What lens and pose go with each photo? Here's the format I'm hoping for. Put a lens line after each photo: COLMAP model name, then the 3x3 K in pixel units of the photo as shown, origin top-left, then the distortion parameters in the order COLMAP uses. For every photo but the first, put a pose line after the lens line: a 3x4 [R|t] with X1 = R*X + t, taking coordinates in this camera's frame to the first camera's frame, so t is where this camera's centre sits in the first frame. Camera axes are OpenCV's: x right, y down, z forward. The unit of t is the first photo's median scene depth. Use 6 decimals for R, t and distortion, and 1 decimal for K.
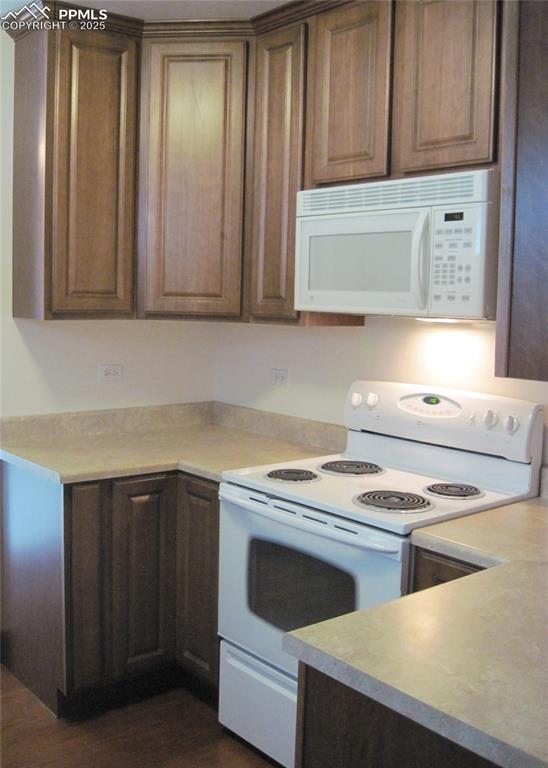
lens RADIAL K [[838.5, 0, 271.9], [0, 838.5, 385.5], [0, 0, 1]] dist [-0.094369, 0.000000]
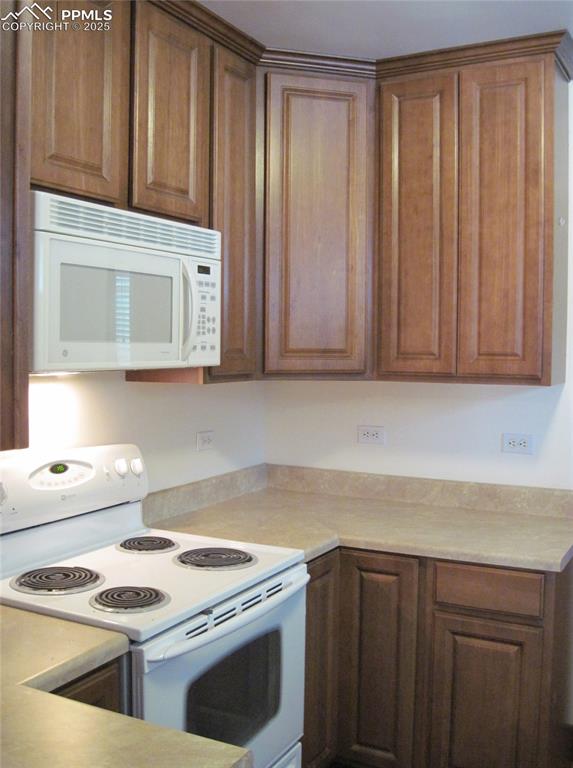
lens RADIAL K [[830.9, 0, 255.0], [0, 830.9, 380.9], [0, 0, 1]] dist [-0.106561, 0.000000]
pose [[-0.360875, -0.067086, 0.930198, -0.754521], [0.082417, 0.991213, 0.103461, -0.162556], [-0.928965, 0.114001, -0.352175, 1.282175]]
